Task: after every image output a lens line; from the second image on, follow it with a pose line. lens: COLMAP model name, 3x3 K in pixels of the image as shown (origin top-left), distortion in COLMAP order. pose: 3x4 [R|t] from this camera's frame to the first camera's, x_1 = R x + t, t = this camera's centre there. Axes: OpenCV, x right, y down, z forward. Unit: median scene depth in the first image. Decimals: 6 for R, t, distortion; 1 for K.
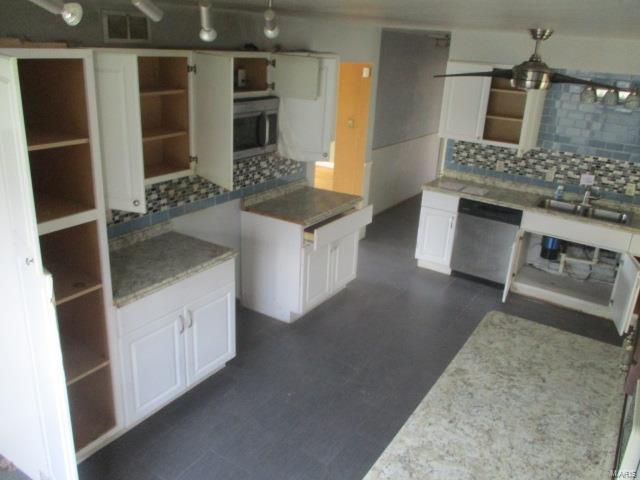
lens RADIAL K [[538.0, 0, 323.2], [0, 538.0, 228.0], [0, 0, 1]] dist [-0.016389, -0.000534]
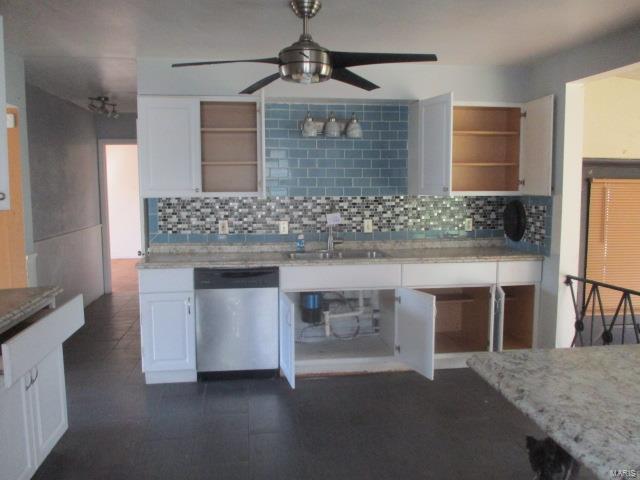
lens RADIAL K [[538.0, 0, 323.2], [0, 538.0, 228.0], [0, 0, 1]] dist [-0.016389, -0.000534]
pose [[0.760340, -0.116086, 0.639067, -0.074795], [0.257805, 0.957015, -0.132886, 0.034258], [-0.596171, 0.265793, 0.757584, 0.345187]]
